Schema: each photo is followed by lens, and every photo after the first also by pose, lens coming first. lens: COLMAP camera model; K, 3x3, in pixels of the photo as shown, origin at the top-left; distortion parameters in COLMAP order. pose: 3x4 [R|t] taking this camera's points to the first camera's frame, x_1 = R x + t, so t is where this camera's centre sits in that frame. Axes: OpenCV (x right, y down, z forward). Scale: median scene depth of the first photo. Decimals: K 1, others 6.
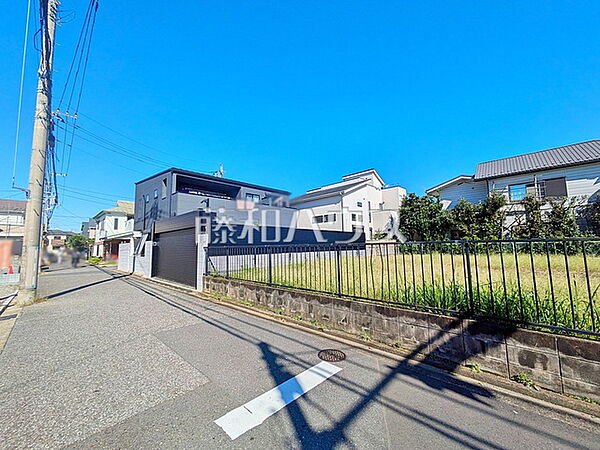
lens RADIAL K [[236.1, 0, 299.2], [0, 236.1, 223.9], [0, 0, 1]] dist [0.003723, 0.000314]
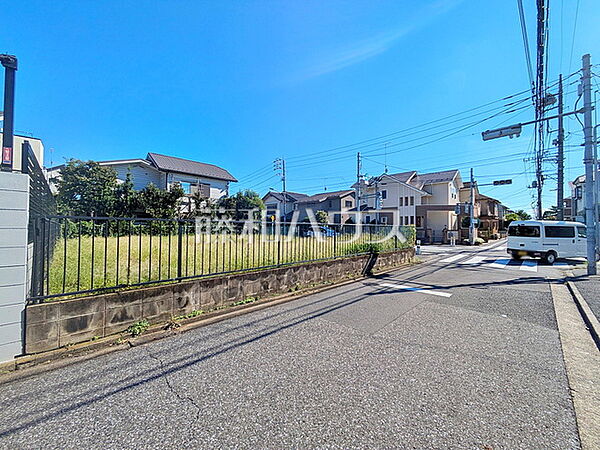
lens RADIAL K [[236.1, 0, 297.6], [0, 236.1, 222.9], [0, 0, 1]] dist [0.003723, 0.000314]
pose [[0.030702, 0.037567, 0.998822, -0.913770], [-0.101847, 0.994210, -0.034263, 0.106734], [-0.994326, -0.100675, 0.034351, 0.820019]]
